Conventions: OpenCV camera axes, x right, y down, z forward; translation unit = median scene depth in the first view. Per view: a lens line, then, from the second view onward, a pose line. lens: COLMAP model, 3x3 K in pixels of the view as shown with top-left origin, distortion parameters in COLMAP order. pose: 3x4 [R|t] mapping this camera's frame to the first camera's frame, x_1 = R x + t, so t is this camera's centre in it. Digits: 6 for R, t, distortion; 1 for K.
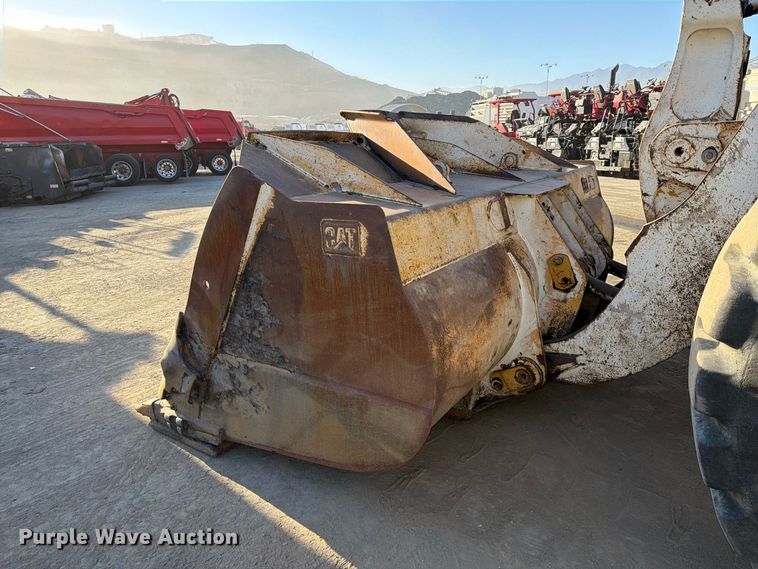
lens RADIAL K [[527.2, 0, 381.9], [0, 527.2, 281.7], [0, 0, 1]] dist [0.082003, -0.069867]
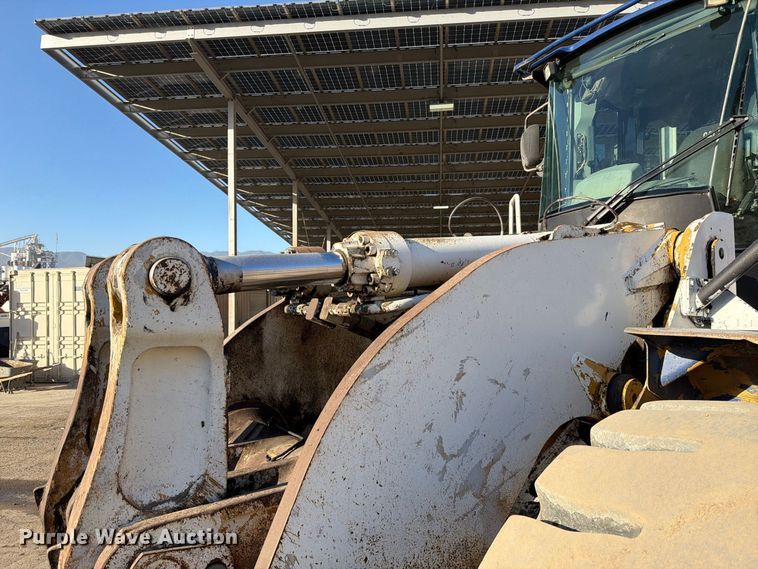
lens RADIAL K [[536.8, 0, 382.9], [0, 536.8, 287.8], [0, 0, 1]] dist [0.010642, 0.004853]
pose [[0.368275, 0.036625, 0.928995, 0.150418], [0.257717, 0.956045, -0.139857, -0.341575], [-0.893283, 0.290924, 0.342649, 0.522166]]
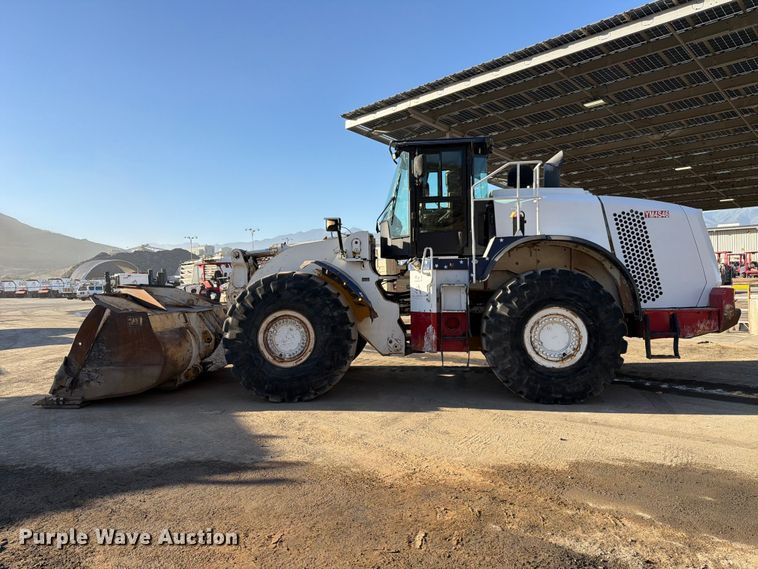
lens RADIAL K [[531.1, 0, 384.6], [0, 531.1, 281.9], [0, 0, 1]] dist [0.155852, -0.294763]
pose [[0.870703, -0.013447, 0.491624, -0.297984], [0.148839, 0.959955, -0.237347, 0.589700], [-0.468746, 0.279831, 0.837838, -2.225331]]
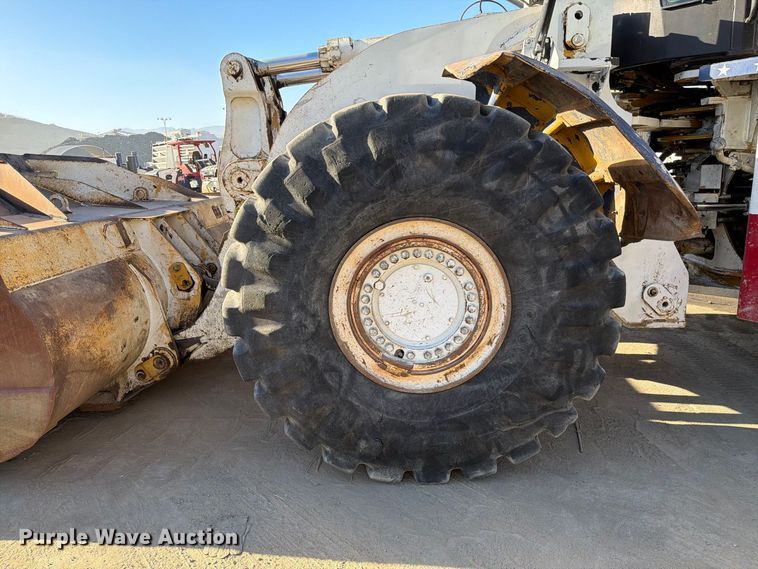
lens RADIAL K [[533.8, 0, 379.1], [0, 533.8, 288.7], [0, 0, 1]] dist [0.036623, -0.050385]
pose [[0.861407, -0.137673, 0.488902, 0.121032], [0.166816, 0.985853, -0.016303, 0.116526], [-0.479741, 0.095600, 0.872187, -0.358187]]
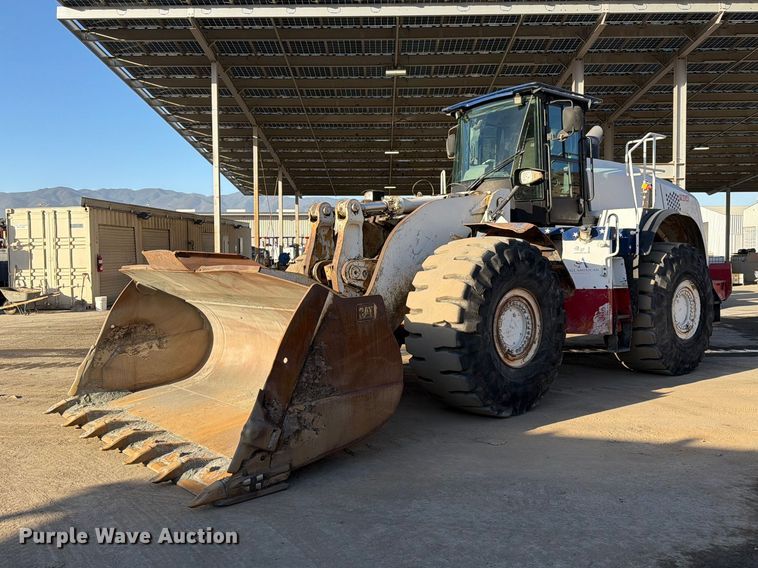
lens RADIAL K [[647.8, 0, 377.4], [0, 647.8, 255.9], [0, 0, 1]] dist [0.038988, -0.007877]
pose [[0.274671, 0.007468, 0.961509, -1.874279], [0.267576, 0.959878, -0.083893, -0.050103], [-0.923558, 0.280320, 0.261653, 0.158300]]
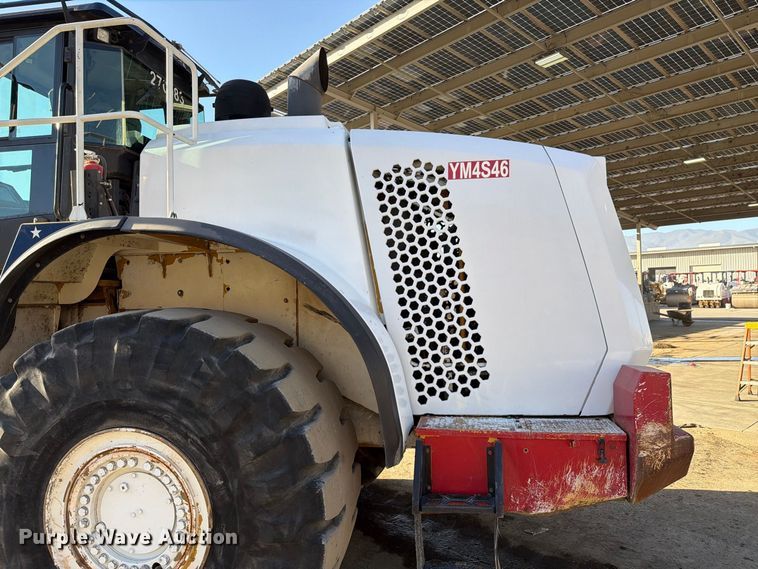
lens RADIAL K [[528.3, 0, 383.1], [0, 528.3, 284.8], [0, 0, 1]] dist [0.066327, -0.067665]
pose [[0.901448, -0.000664, 0.432887, 1.714084], [0.129855, 0.954361, -0.268948, 0.274764], [-0.412952, 0.298655, 0.860393, -1.388453]]
